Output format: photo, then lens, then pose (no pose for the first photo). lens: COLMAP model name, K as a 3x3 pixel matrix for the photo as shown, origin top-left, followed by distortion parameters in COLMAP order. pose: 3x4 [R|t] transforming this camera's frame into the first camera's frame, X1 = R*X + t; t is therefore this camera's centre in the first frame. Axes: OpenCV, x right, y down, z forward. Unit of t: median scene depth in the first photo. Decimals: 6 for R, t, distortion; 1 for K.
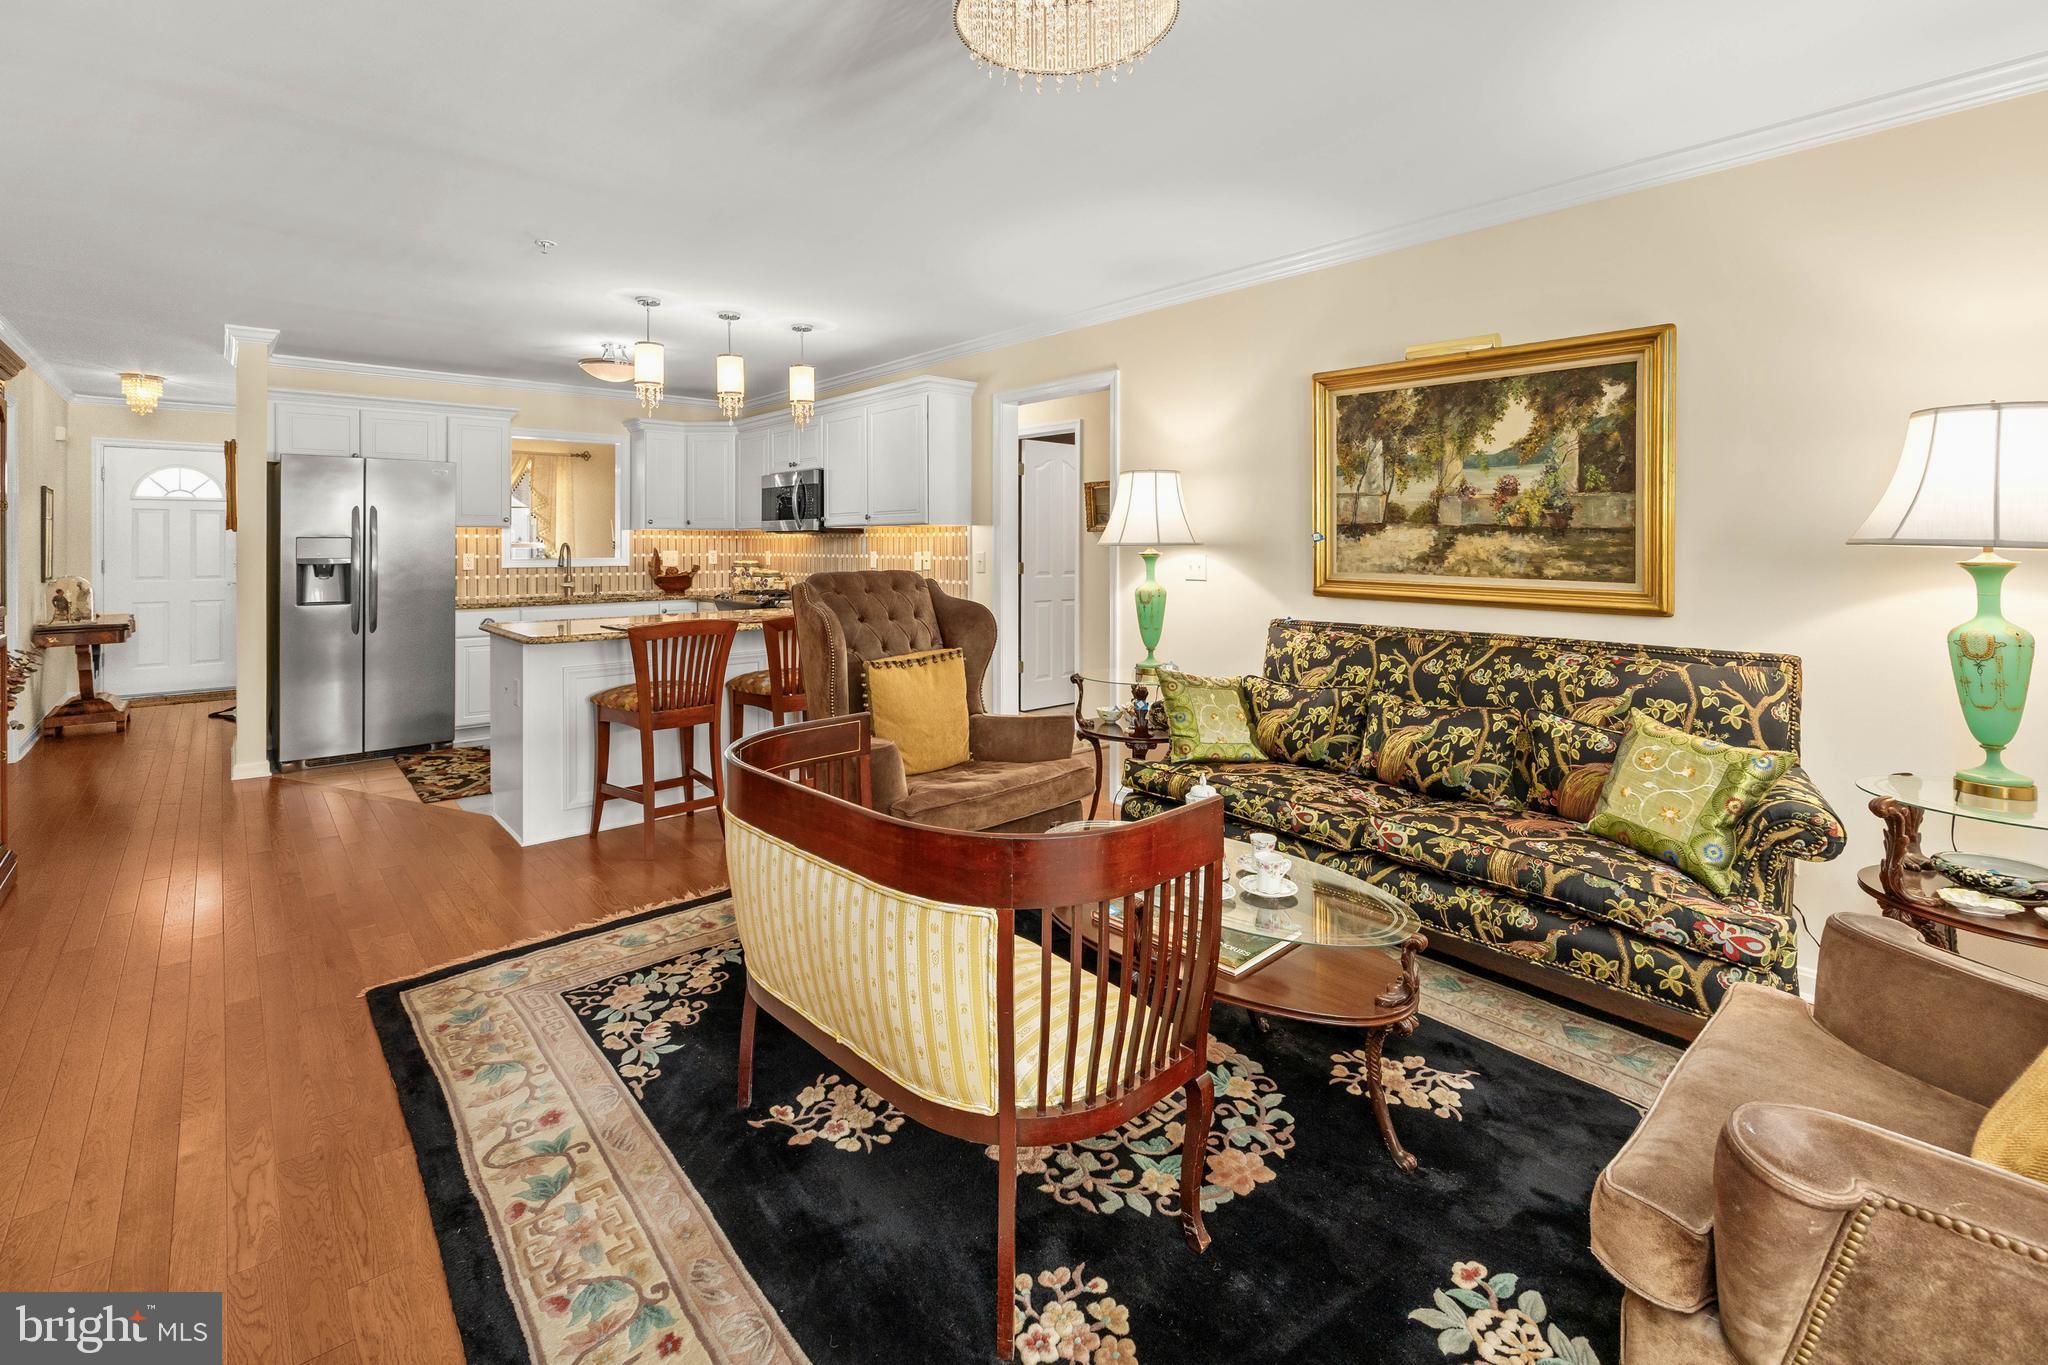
lens RADIAL K [[905.6, 0, 1012.9], [0, 905.6, 549.3], [0, 0, 1]] dist [0.003210, 0.000353]
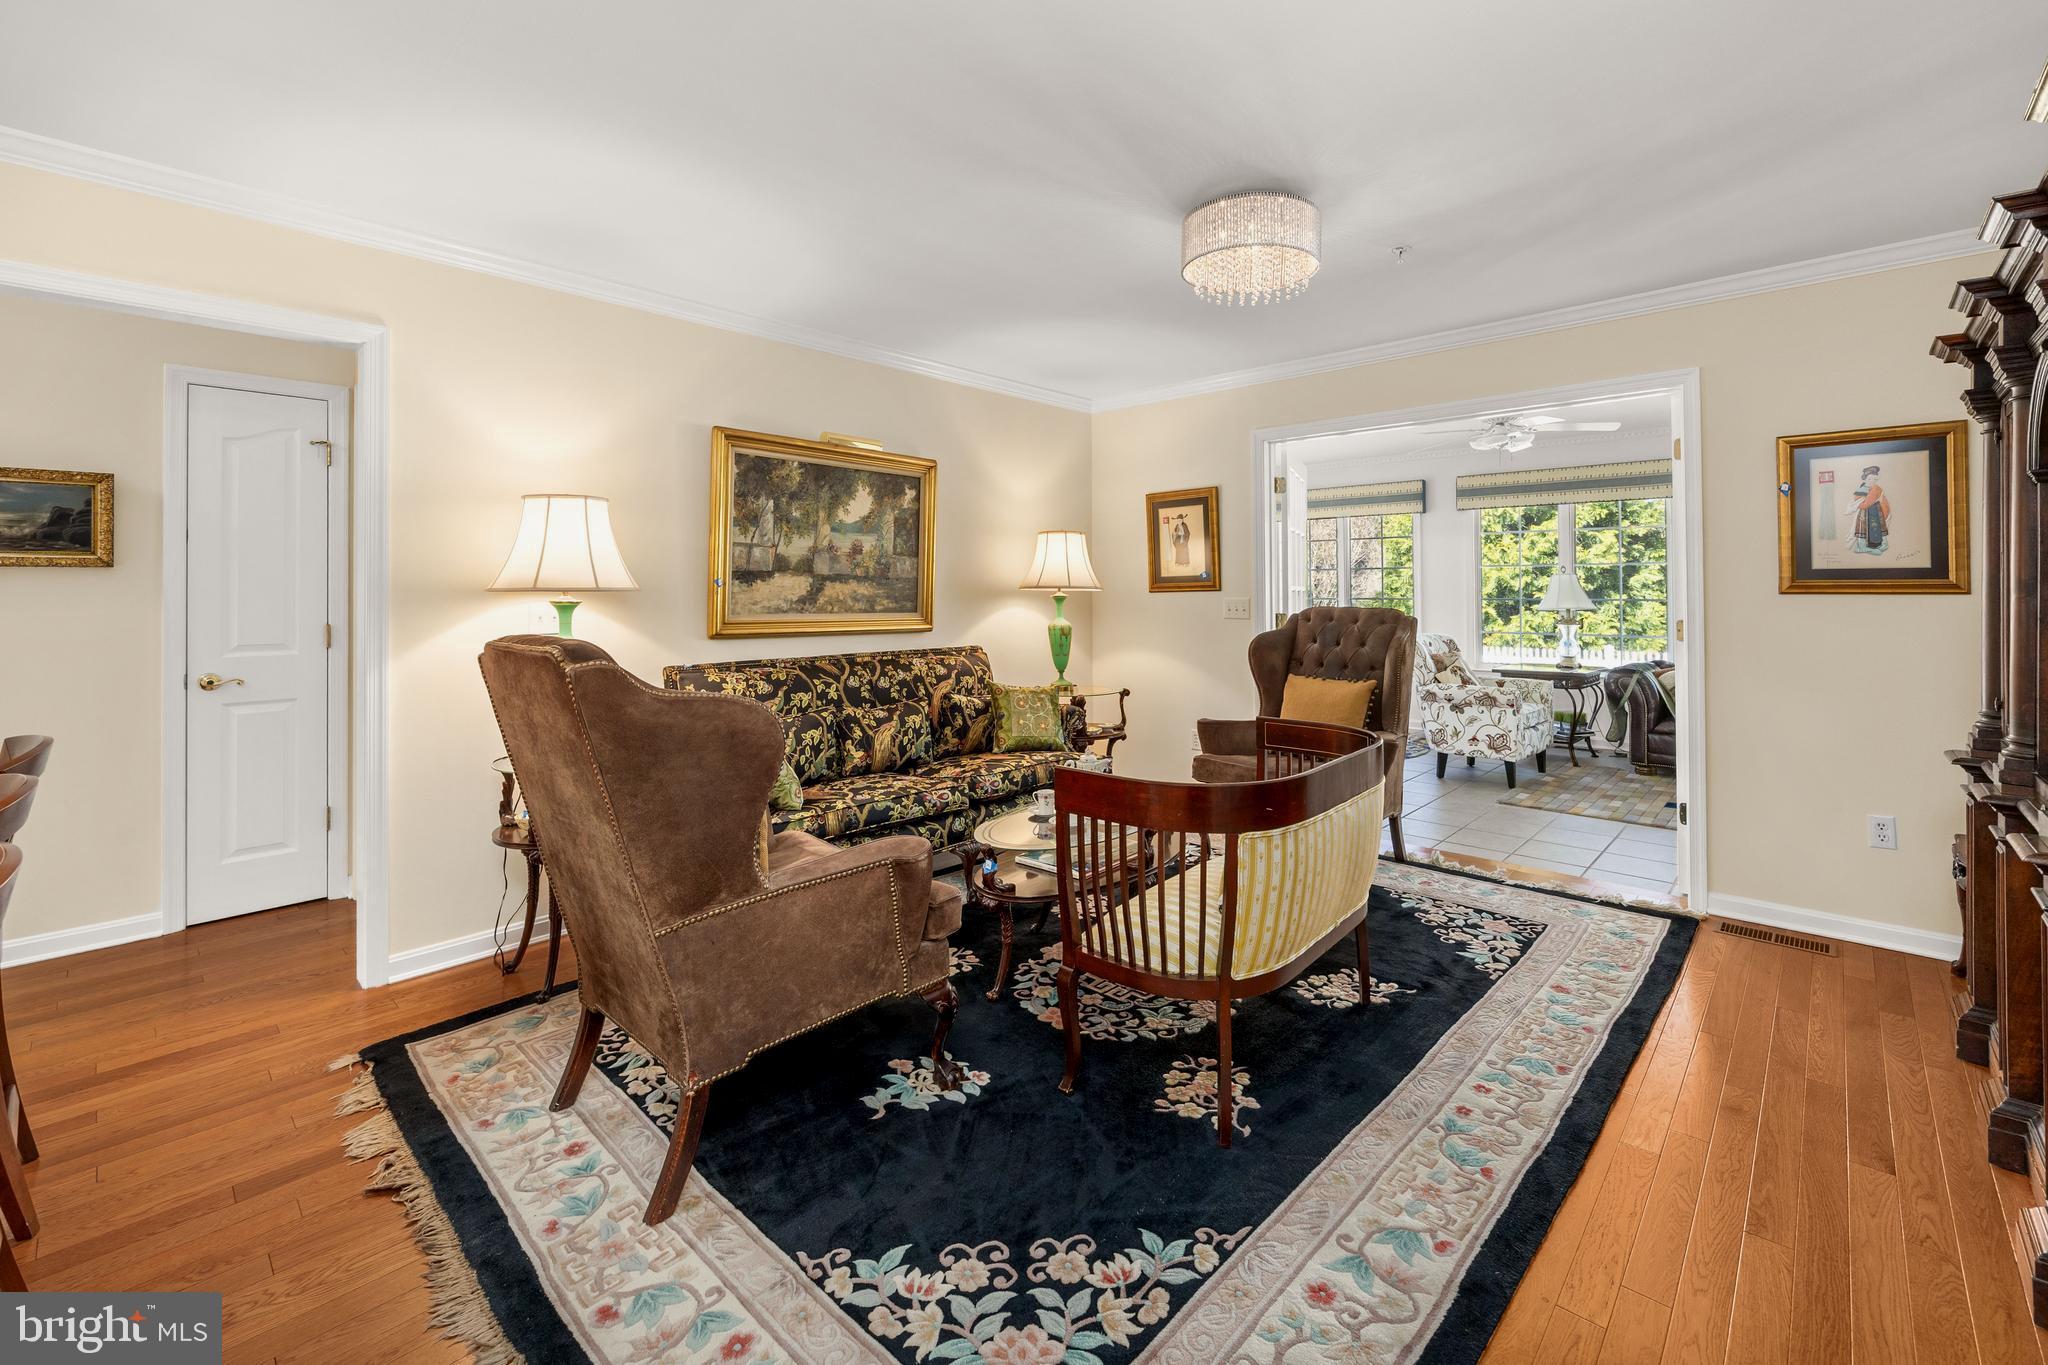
lens RADIAL K [[859.5, 0, 1039.7], [0, 859.5, 590.0], [0, 0, 1]] dist [-0.000409, 0.000541]
pose [[-0.102415, -0.001566, 0.994741, -0.822471], [0.008899, 0.999957, 0.002490, -0.004755], [-0.994702, 0.009107, -0.102397, 0.873151]]
